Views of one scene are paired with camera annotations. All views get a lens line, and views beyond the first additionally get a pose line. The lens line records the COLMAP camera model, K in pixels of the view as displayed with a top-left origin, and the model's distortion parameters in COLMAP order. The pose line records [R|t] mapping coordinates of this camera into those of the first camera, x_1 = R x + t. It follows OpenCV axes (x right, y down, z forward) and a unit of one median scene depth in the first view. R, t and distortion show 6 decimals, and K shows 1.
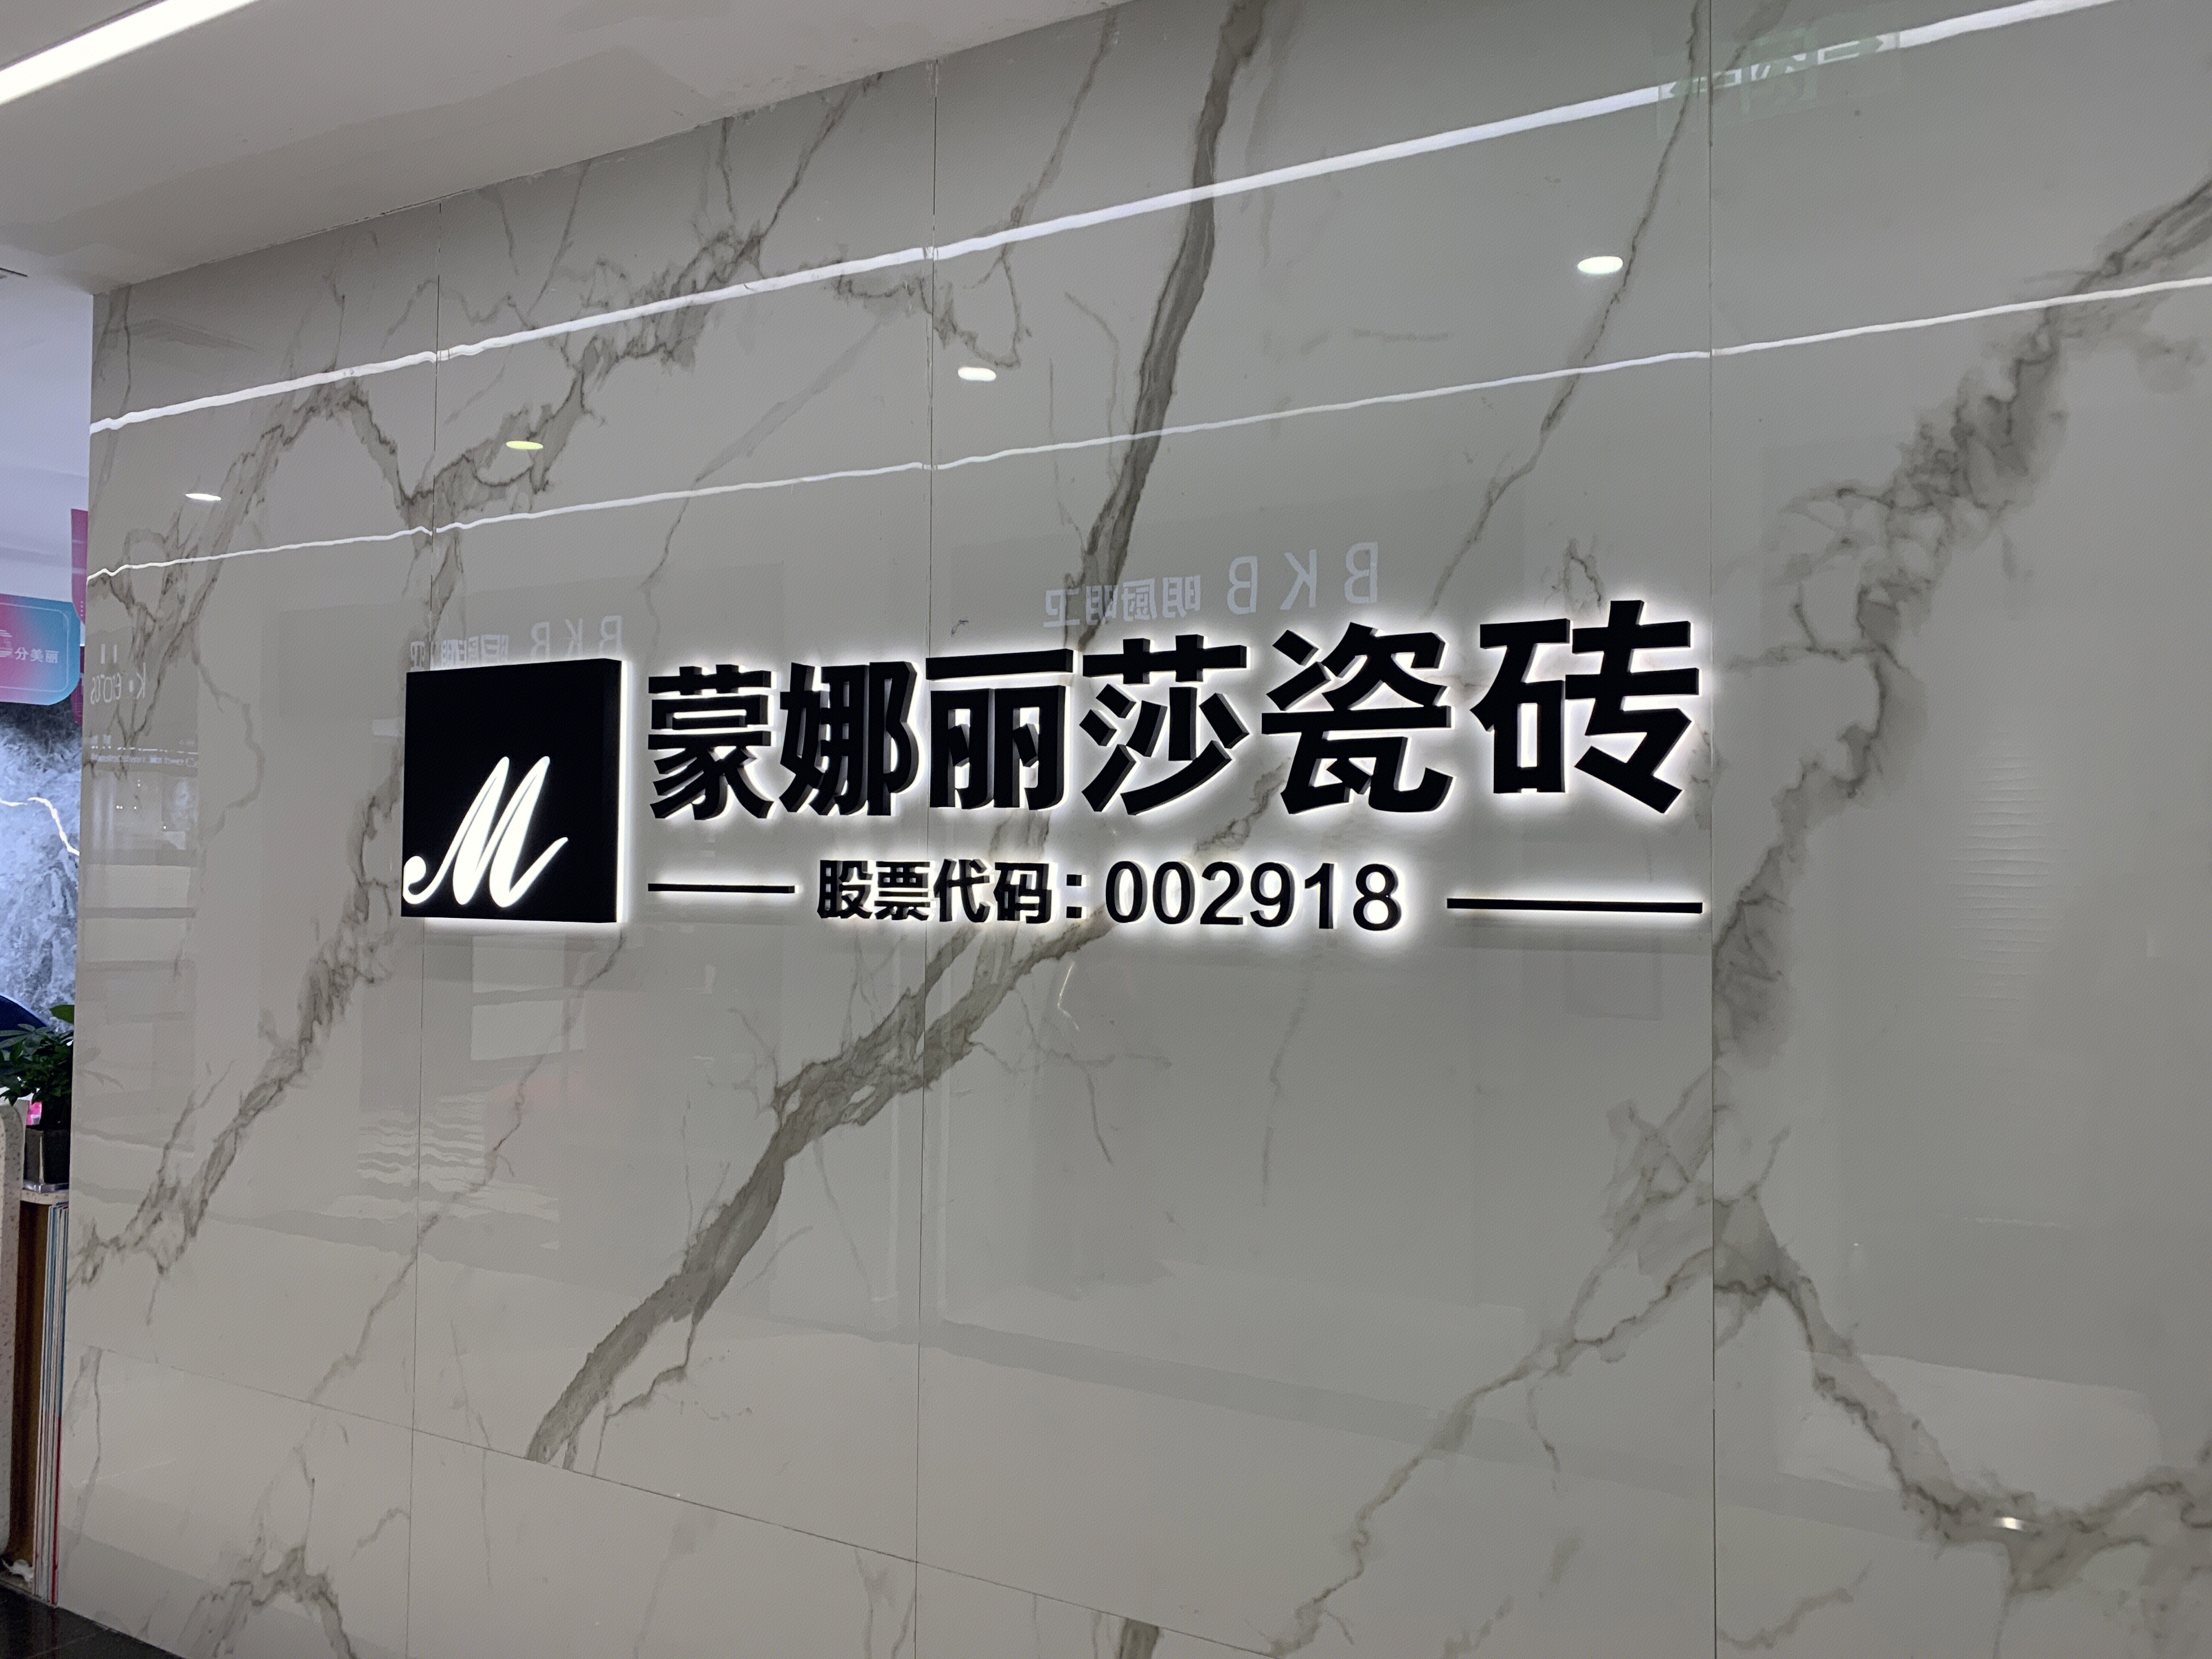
lens RADIAL K [[1714.9, 0, 1106.0], [0, 1714.9, 829.5], [0, 0, 1]] dist [-0.087965, -0.000477]
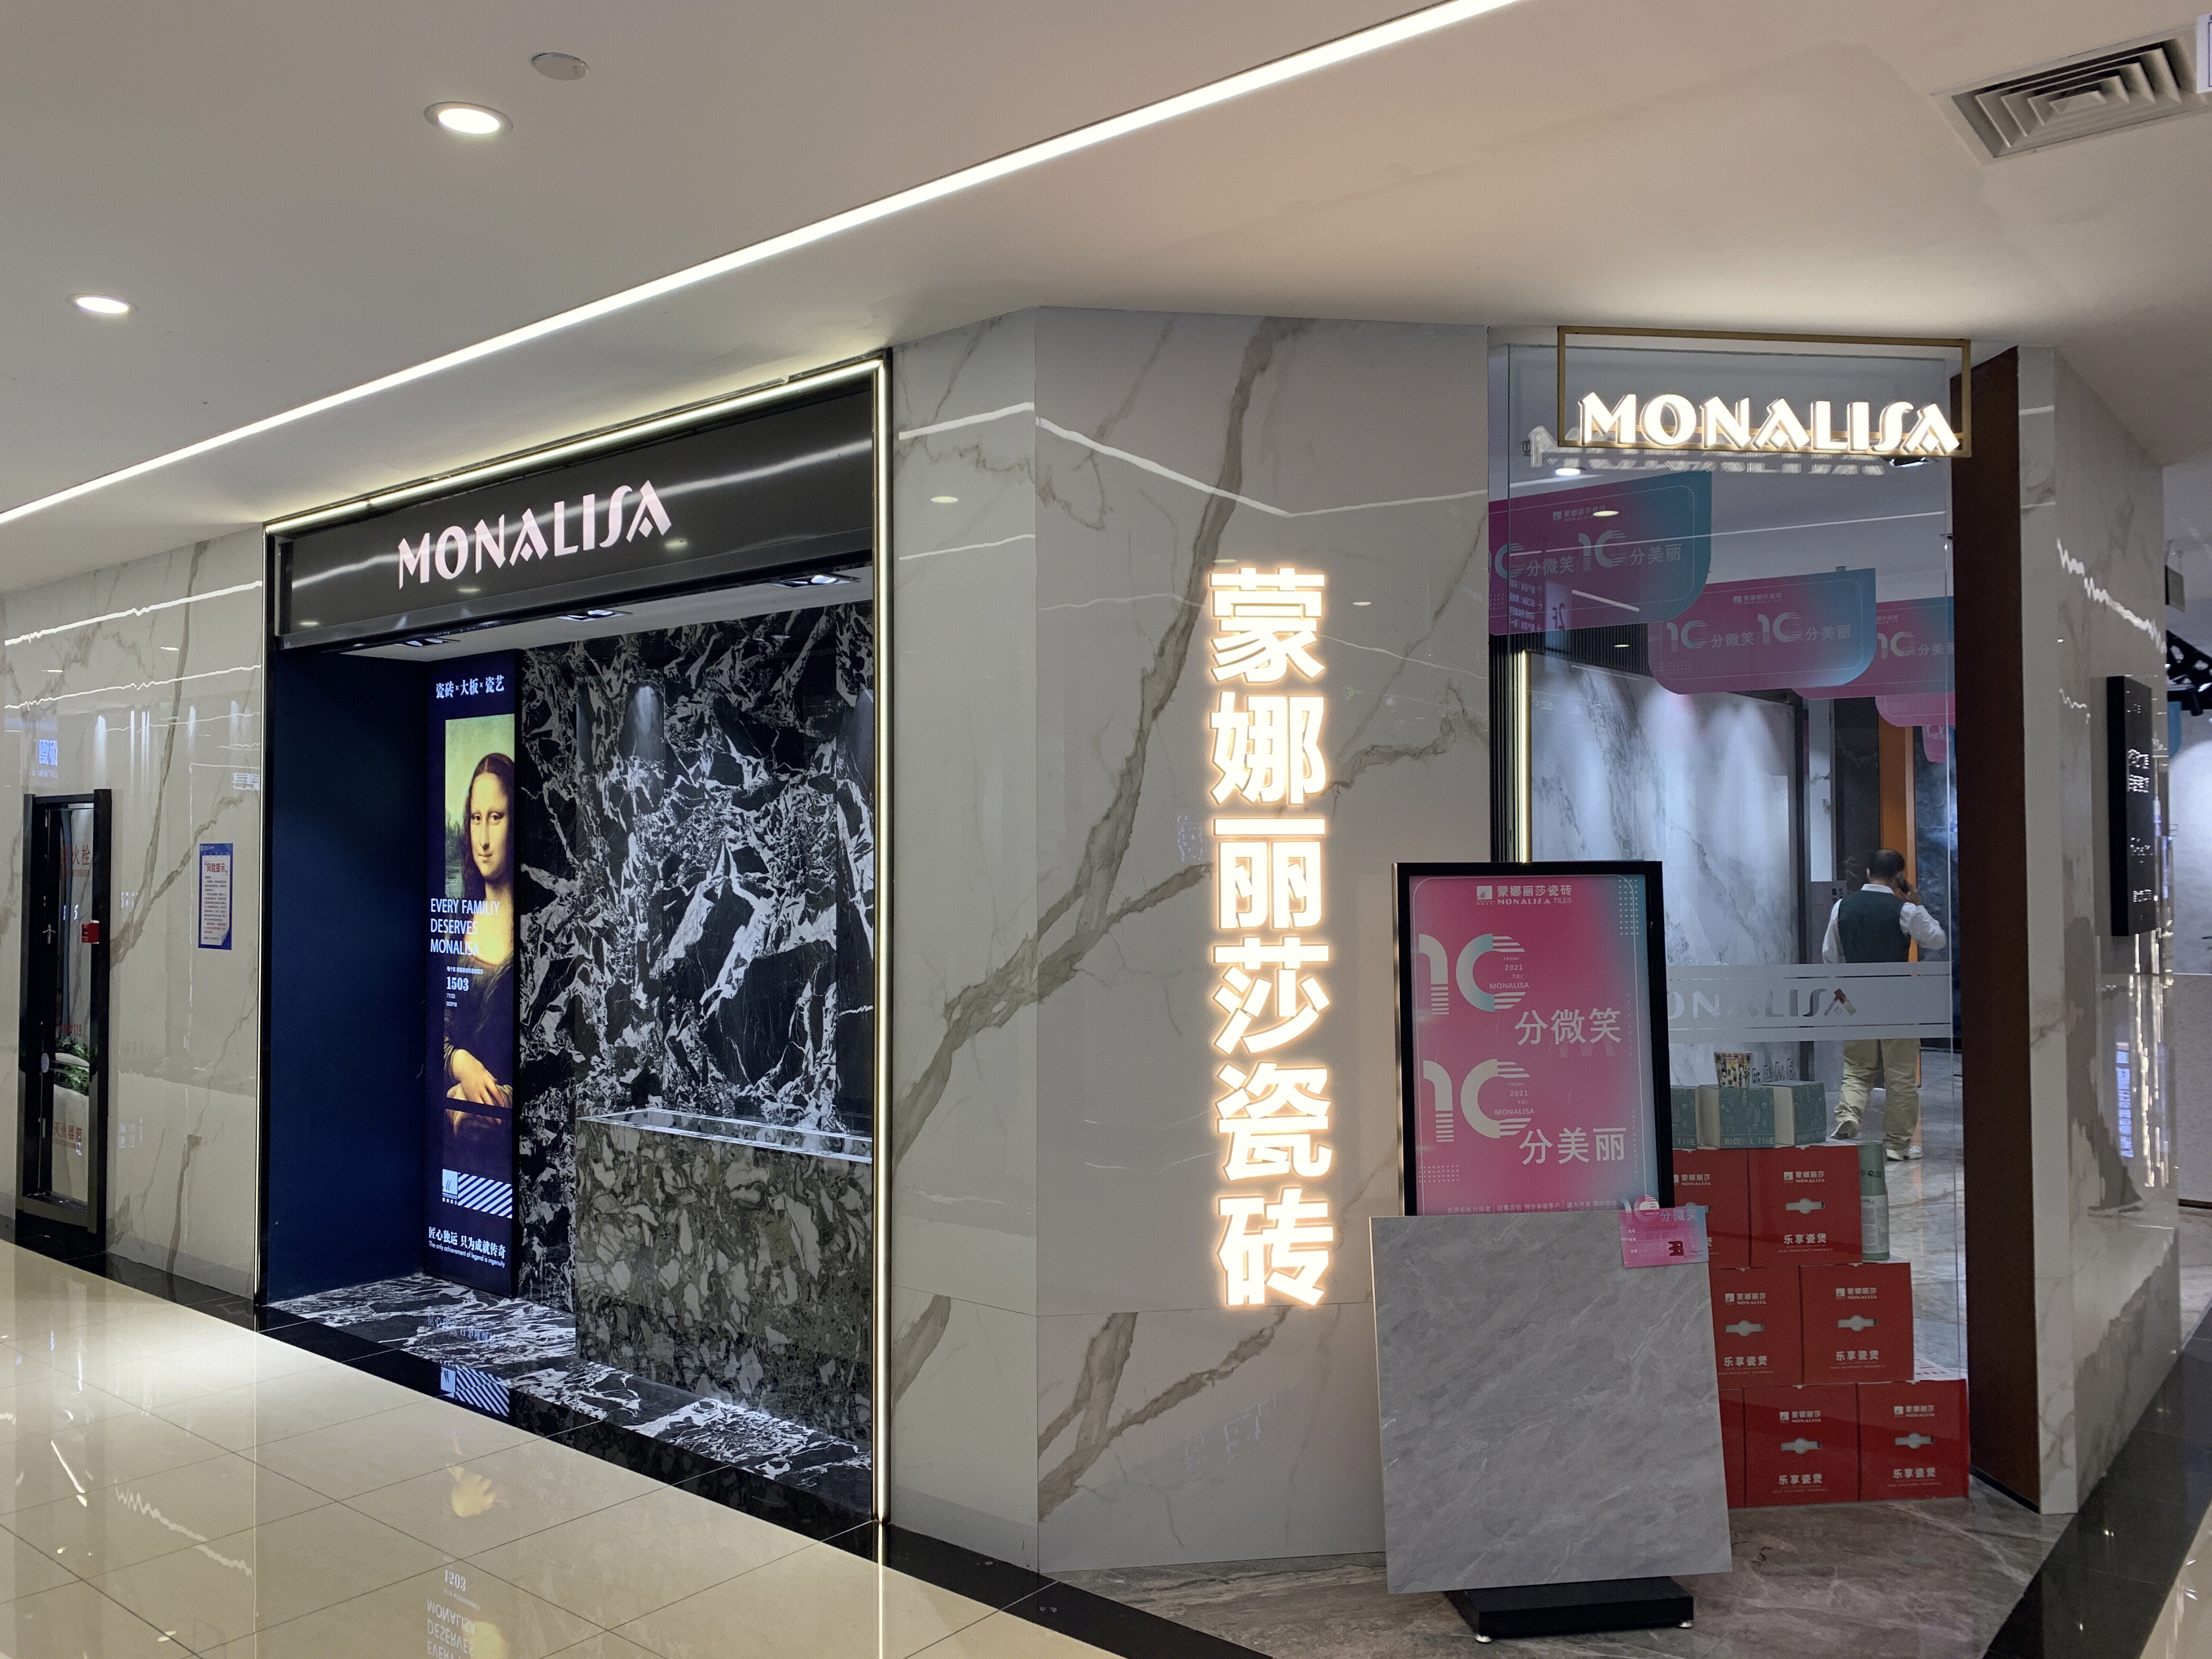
lens RADIAL K [[1714.9, 0, 1106.0], [0, 1714.9, 829.5], [0, 0, 1]] dist [-0.087965, -0.000477]
pose [[0.998421, -0.026632, 0.049457, -0.129379], [0.025491, 0.999397, 0.023560, -0.035755], [-0.050055, -0.022262, 0.998498, -0.537989]]
